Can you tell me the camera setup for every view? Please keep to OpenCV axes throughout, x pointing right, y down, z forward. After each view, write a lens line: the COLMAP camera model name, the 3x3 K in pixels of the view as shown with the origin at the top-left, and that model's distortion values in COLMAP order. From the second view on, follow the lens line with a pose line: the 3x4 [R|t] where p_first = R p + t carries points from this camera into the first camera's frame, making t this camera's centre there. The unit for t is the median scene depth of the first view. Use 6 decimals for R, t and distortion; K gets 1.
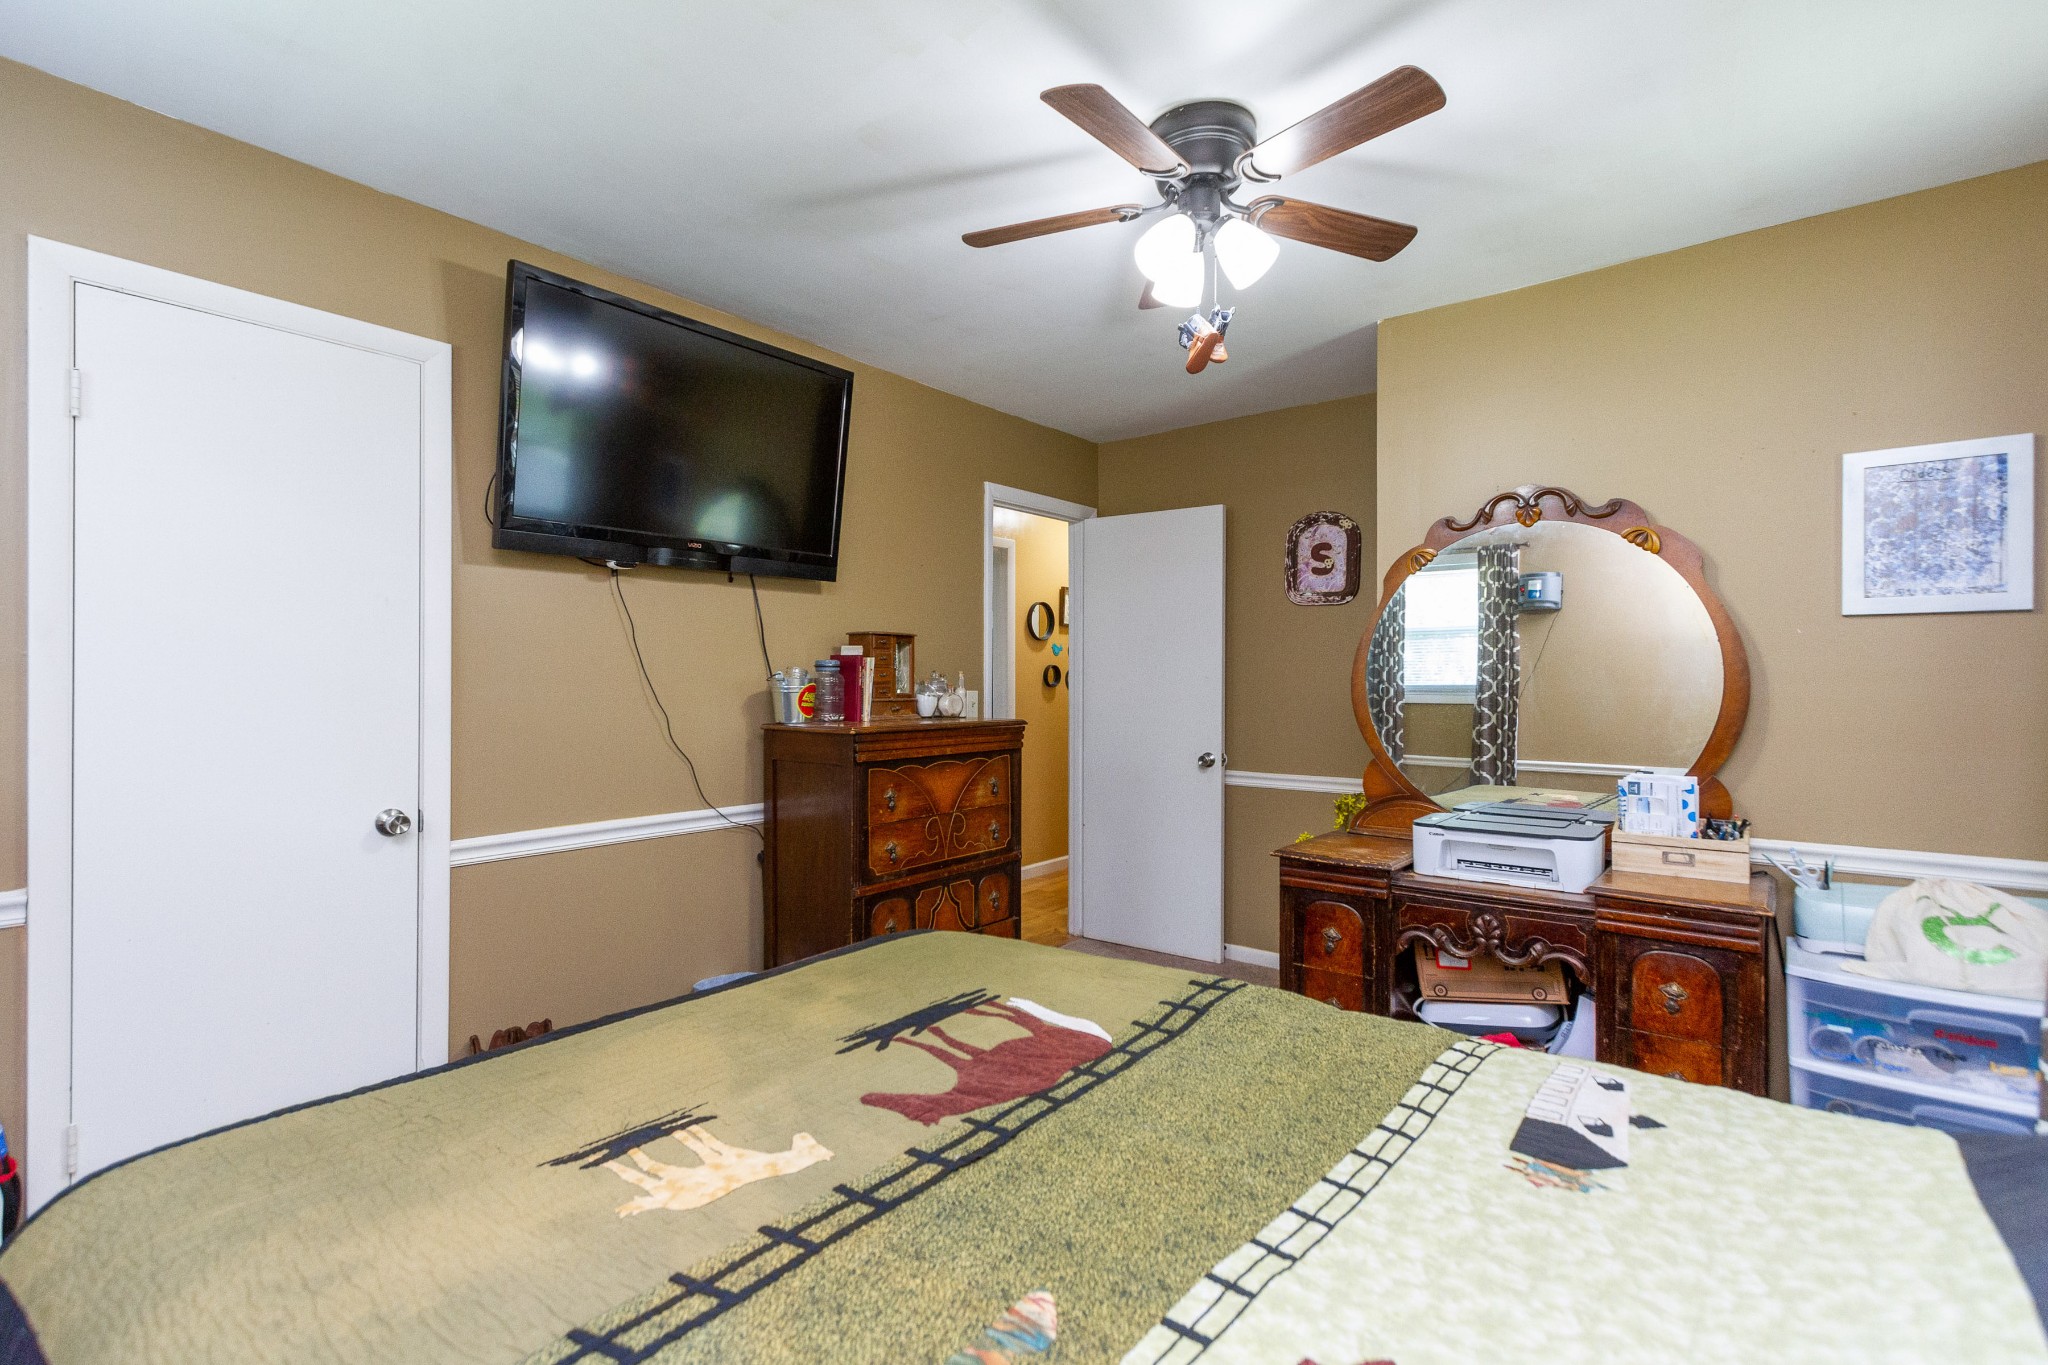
lens RADIAL K [[896.8, 0, 1024.0], [0, 896.8, 682.5], [0, 0, 1]] dist [0.024048, -0.000061]
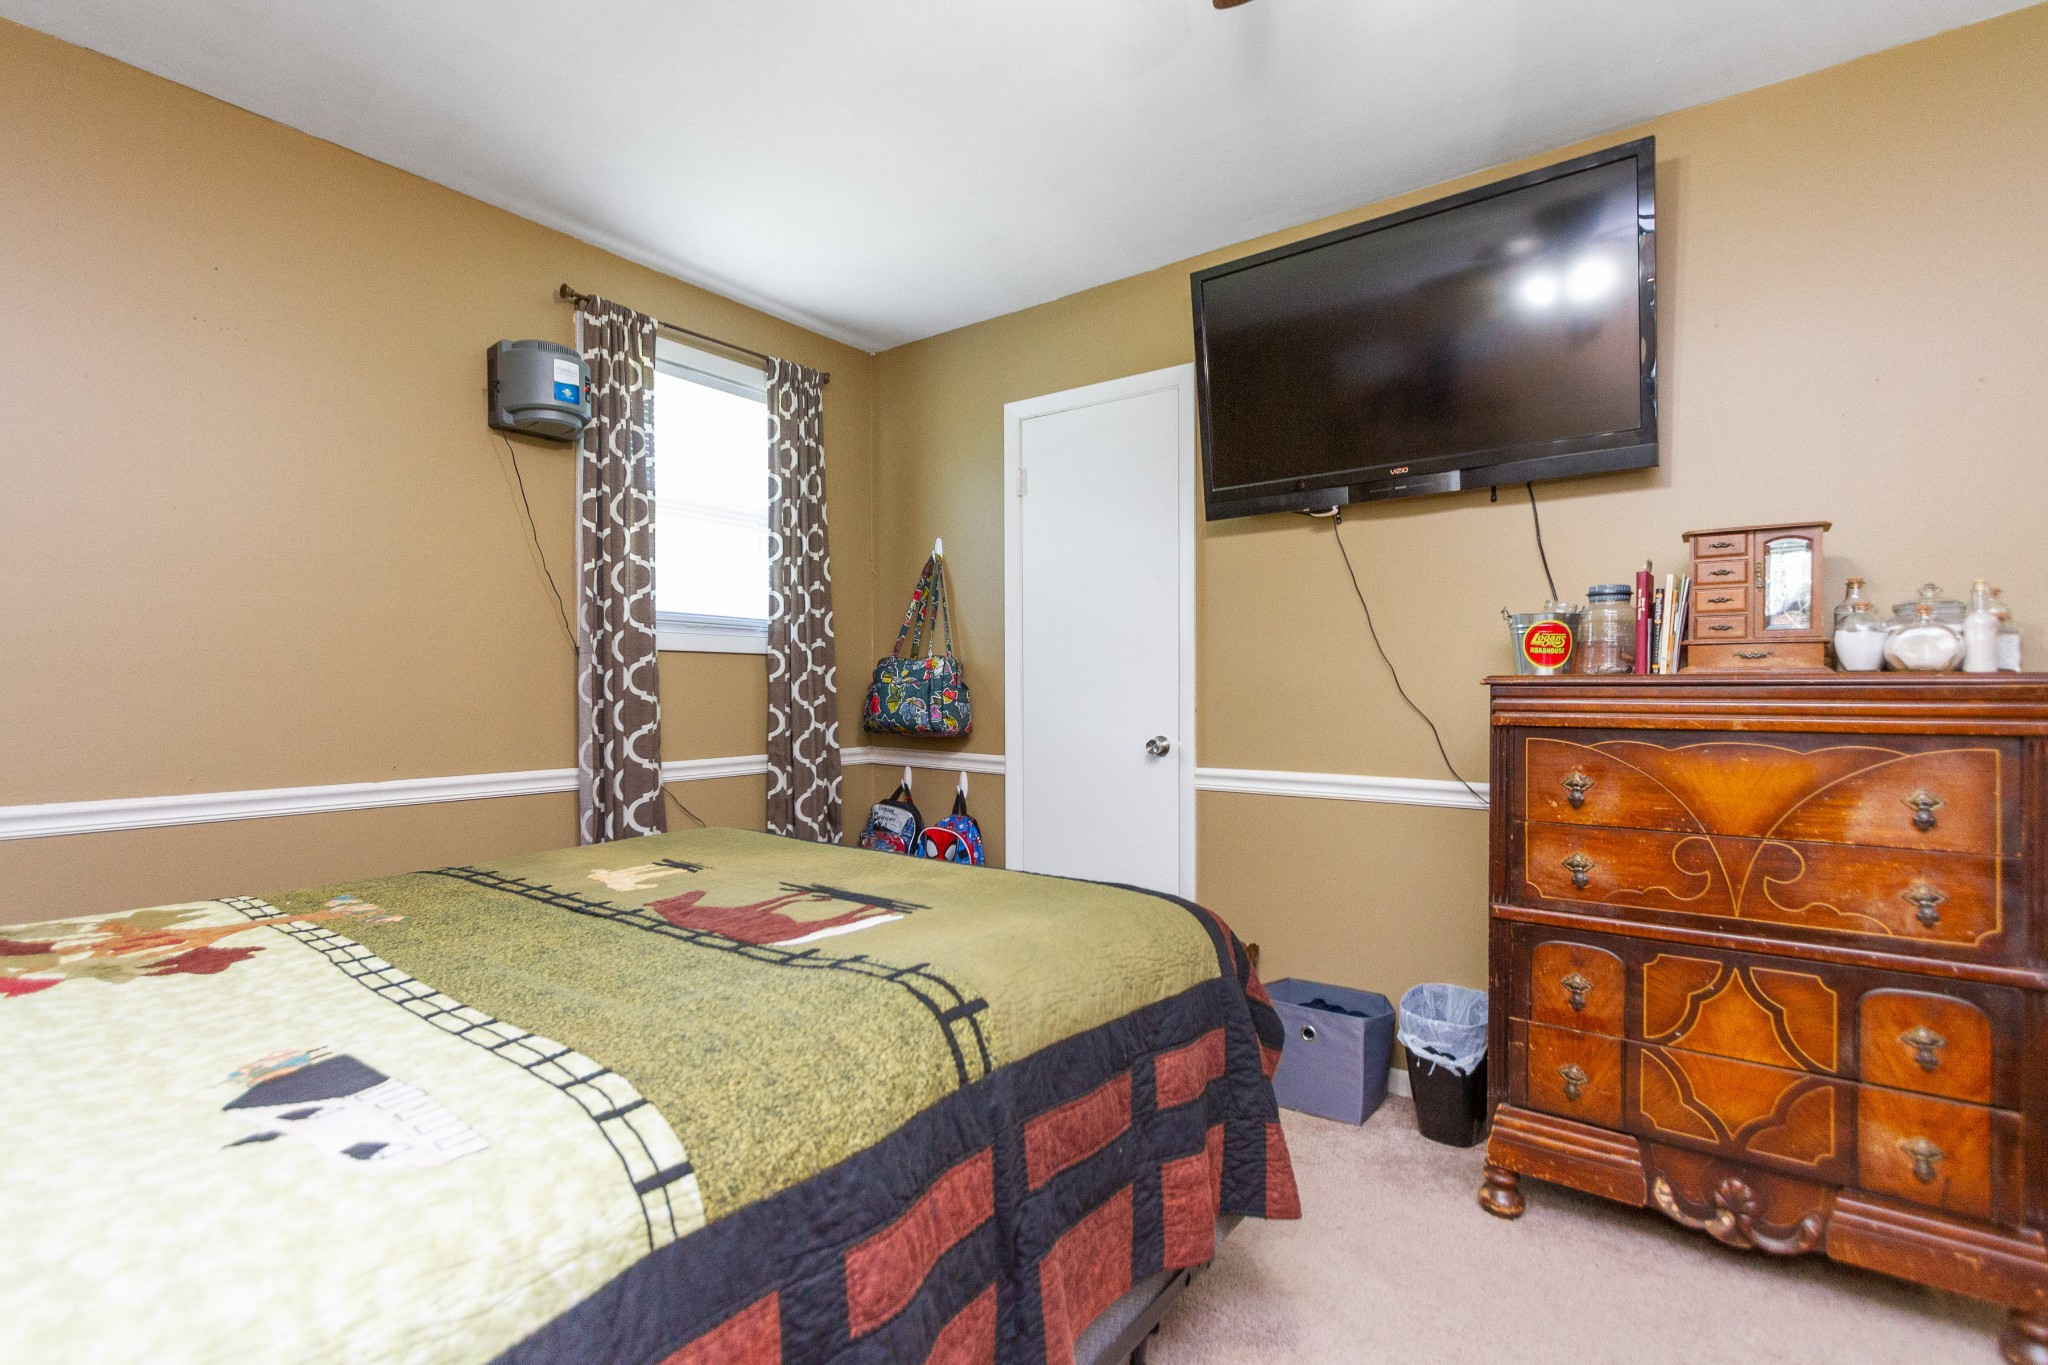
lens RADIAL K [[945.6, 0, 1008.1], [0, 945.6, 692.0], [0, 0, 1]] dist [0.009335, -0.005191]
pose [[0.040393, -0.006977, -0.999160, 0.725692], [-0.000247, 0.999976, -0.006992, 0.092831], [0.999184, 0.000530, 0.040390, 0.794645]]
